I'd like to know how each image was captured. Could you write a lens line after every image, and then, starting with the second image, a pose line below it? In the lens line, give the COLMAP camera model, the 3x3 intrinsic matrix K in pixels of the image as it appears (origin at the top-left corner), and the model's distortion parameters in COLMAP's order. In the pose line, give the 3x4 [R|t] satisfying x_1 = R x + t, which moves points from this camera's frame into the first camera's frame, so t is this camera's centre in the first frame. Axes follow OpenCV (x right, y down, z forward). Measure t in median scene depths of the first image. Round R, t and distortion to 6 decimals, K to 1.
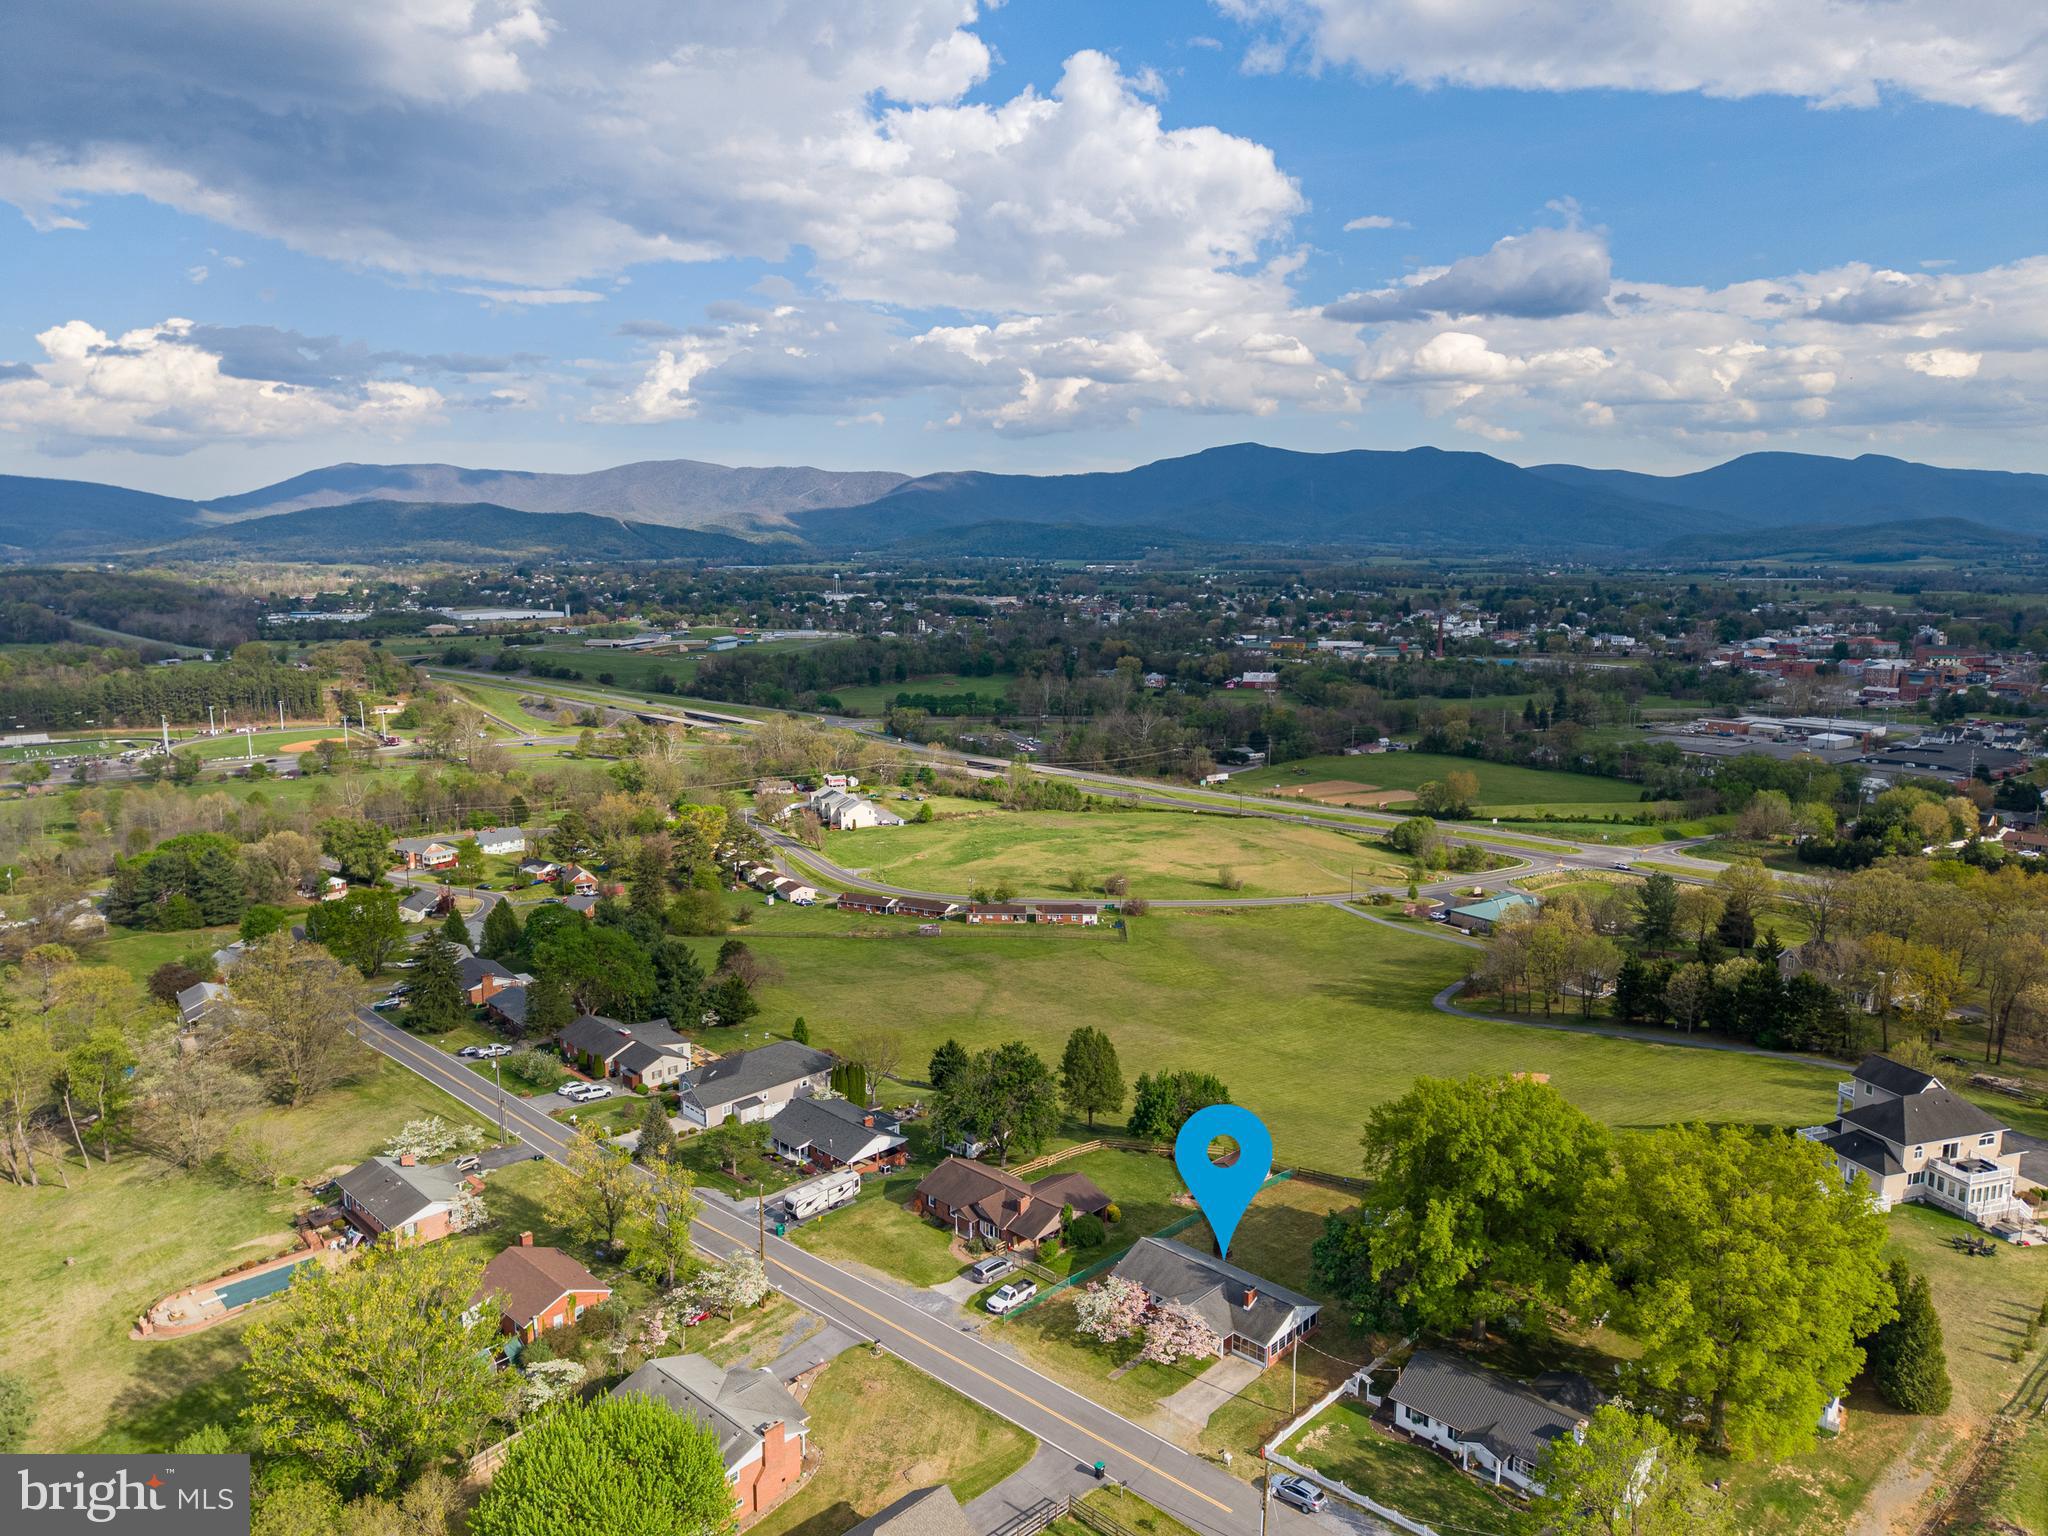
lens RADIAL K [[1369.2, 0, 1014.4], [0, 1369.2, 776.6], [0, 0, 1]] dist [0.038782, -0.038230]
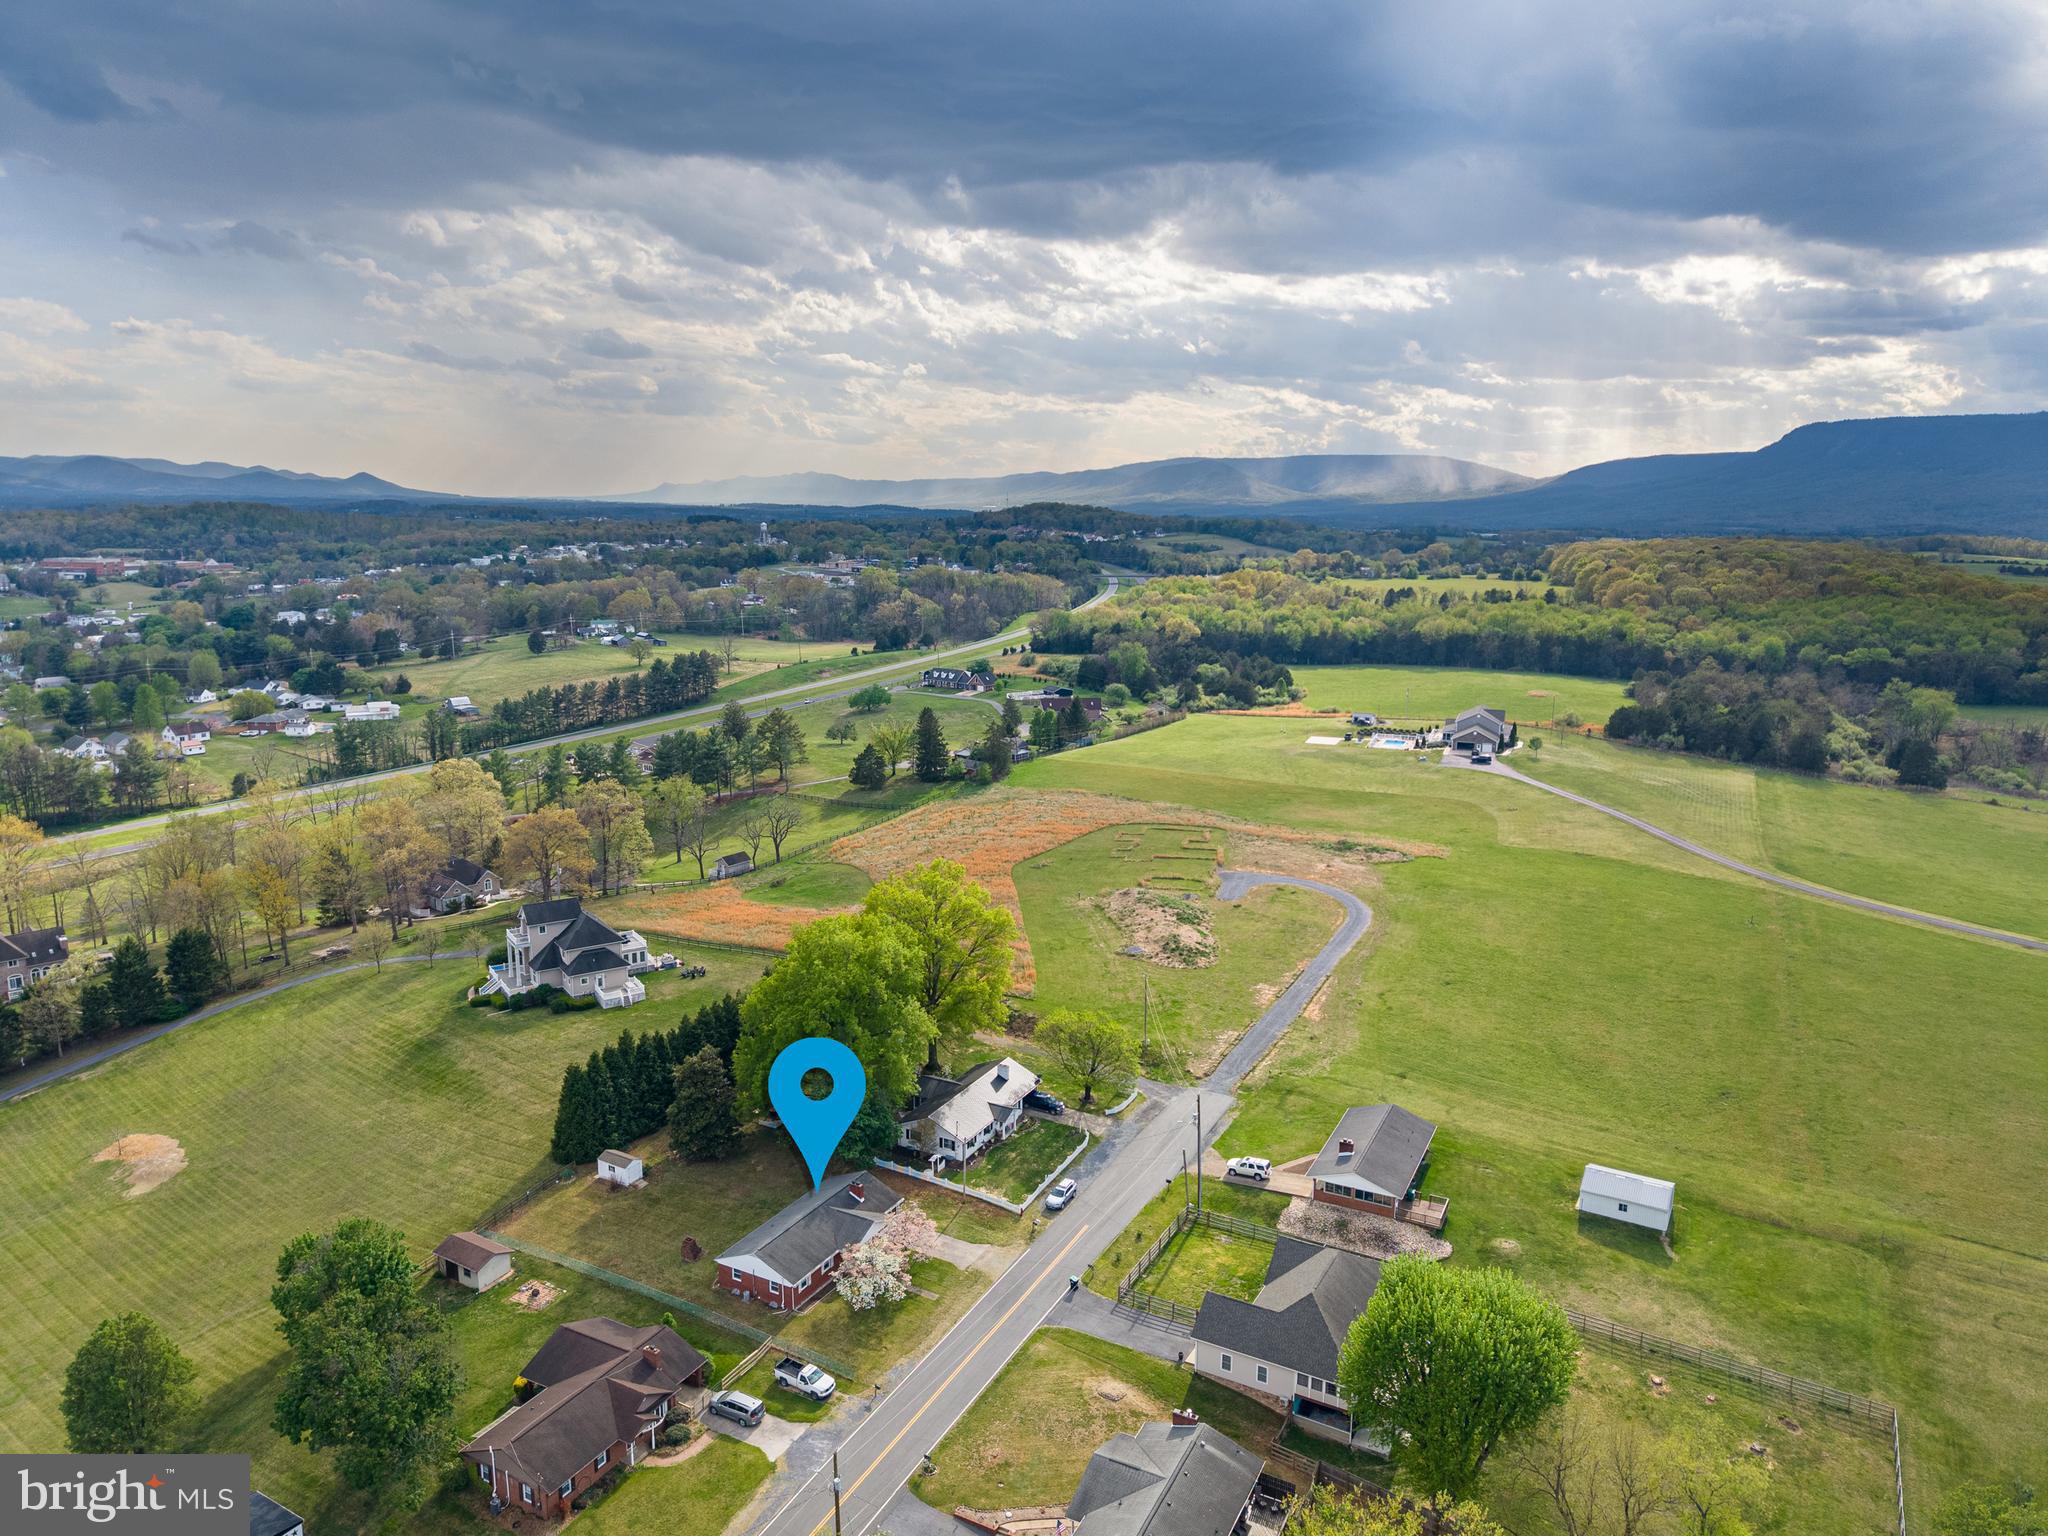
lens RADIAL K [[1369.2, 0, 1031.4], [0, 1369.2, 775.7], [0, 0, 1]] dist [0.038782, -0.038230]
pose [[-0.280194, -0.188921, 0.941170, -0.460748], [0.149805, 0.959825, 0.237264, -0.097144], [-0.948182, 0.207471, -0.240636, 0.590299]]
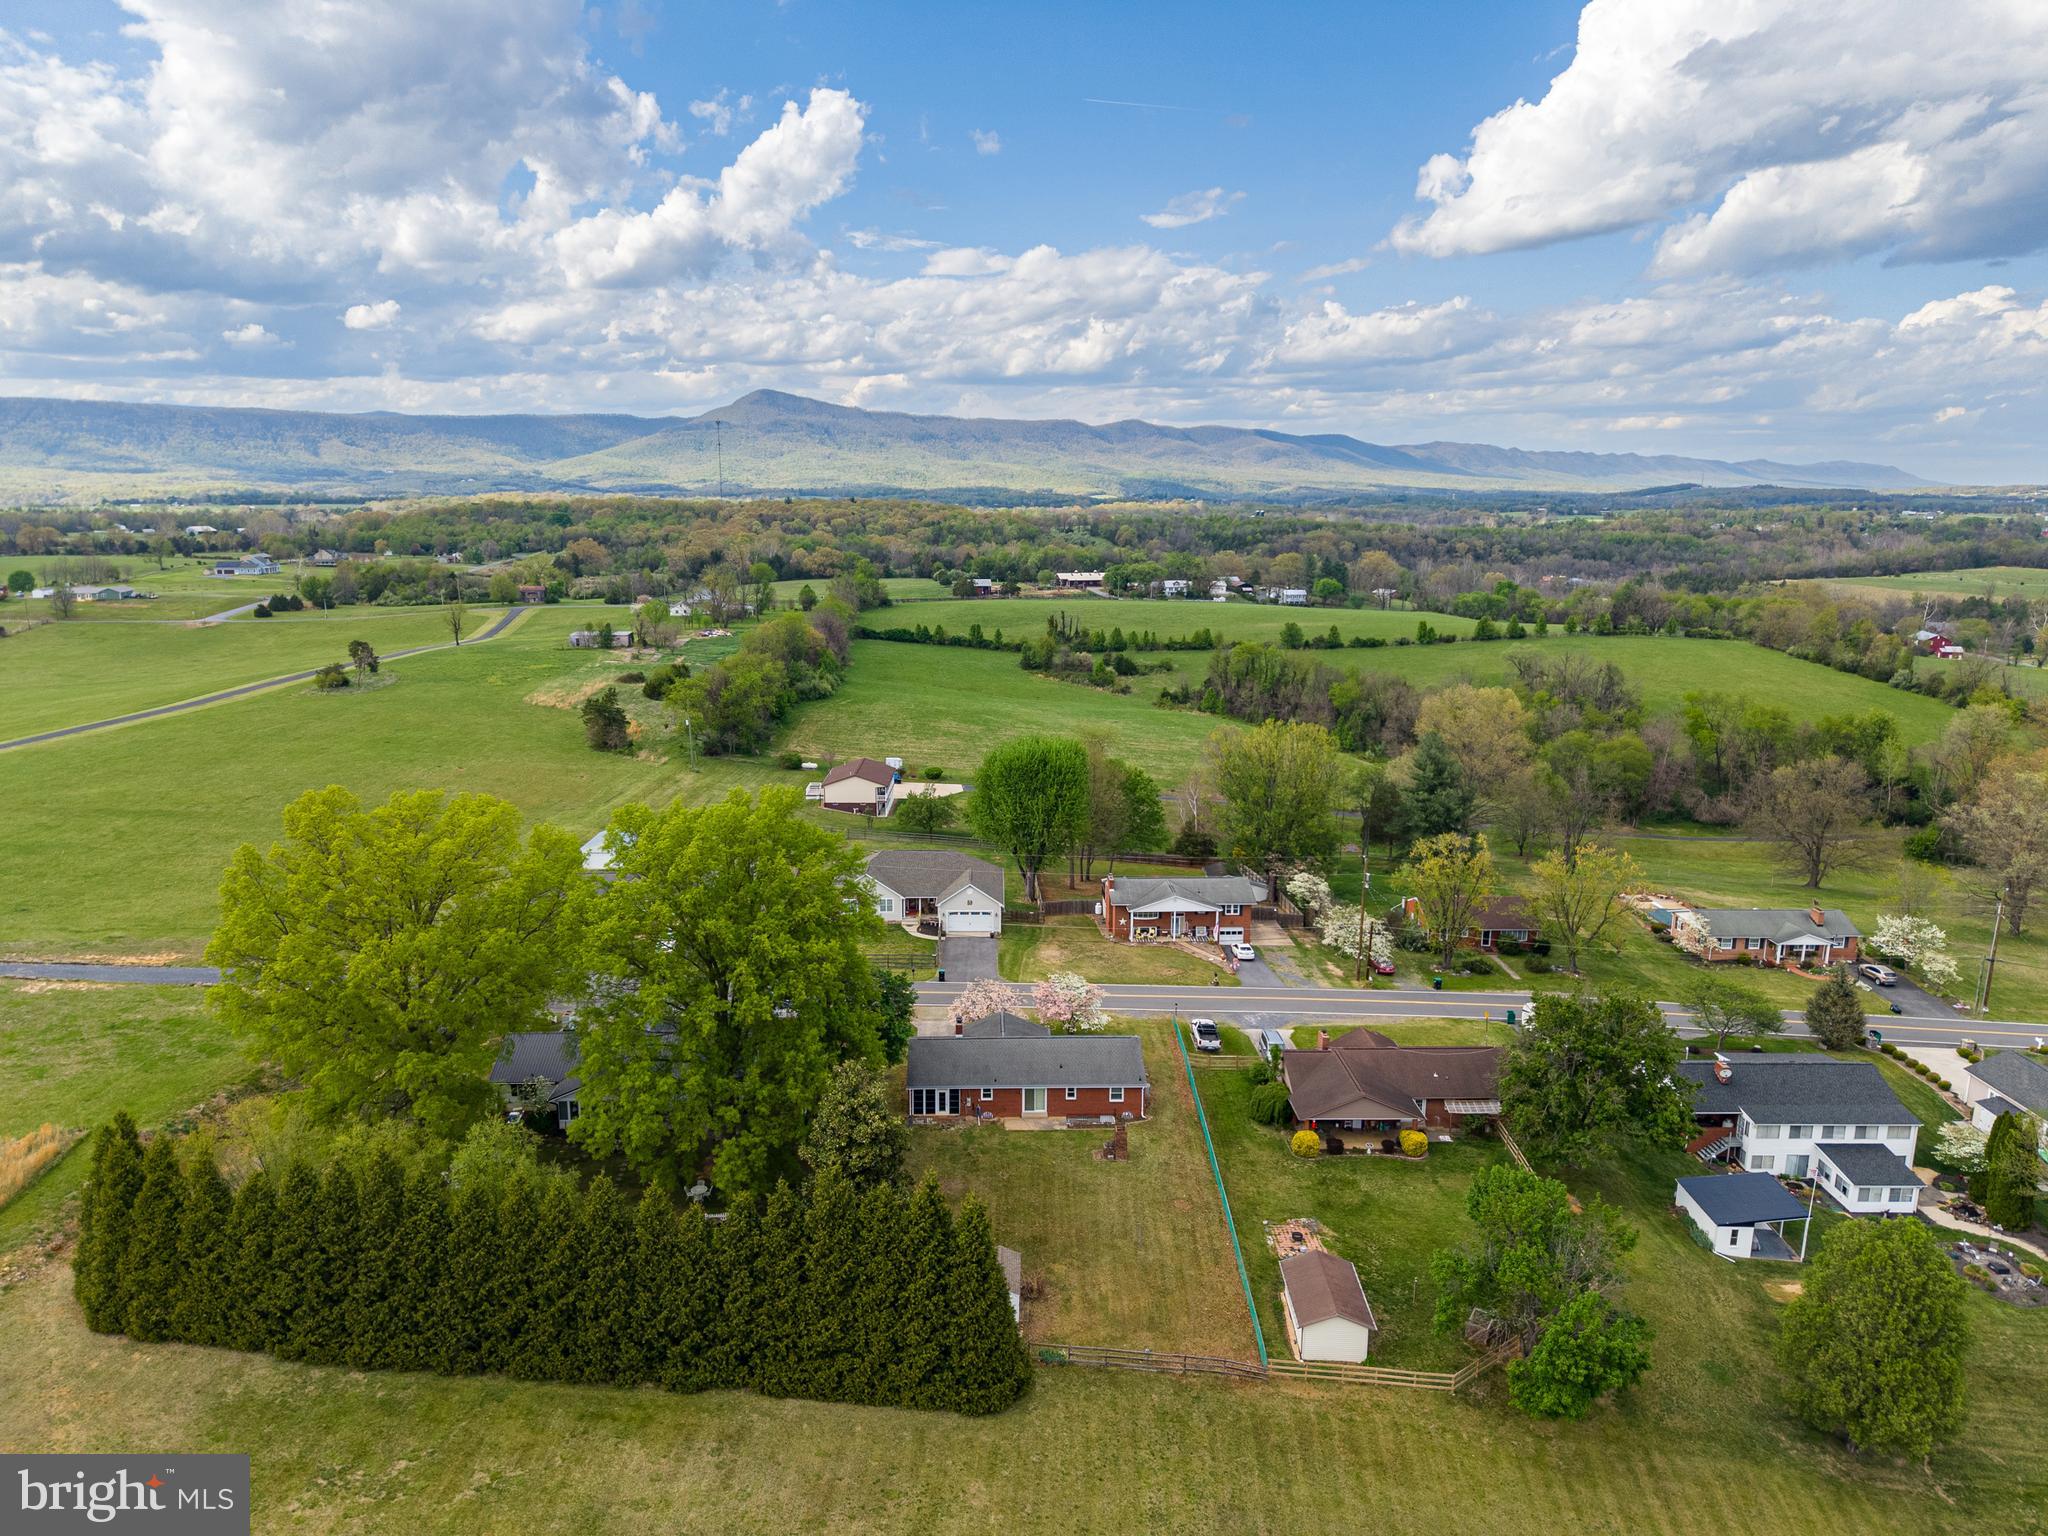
lens RADIAL K [[1369.2, 0, 1019.5], [0, 1369.2, 776.1], [0, 0, 1]] dist [0.038782, -0.038230]
pose [[-0.687936, 0.151561, -0.709770, 0.401013], [-0.121365, 0.940159, 0.318389, -0.024403], [0.715552, 0.305173, -0.628375, 0.838807]]
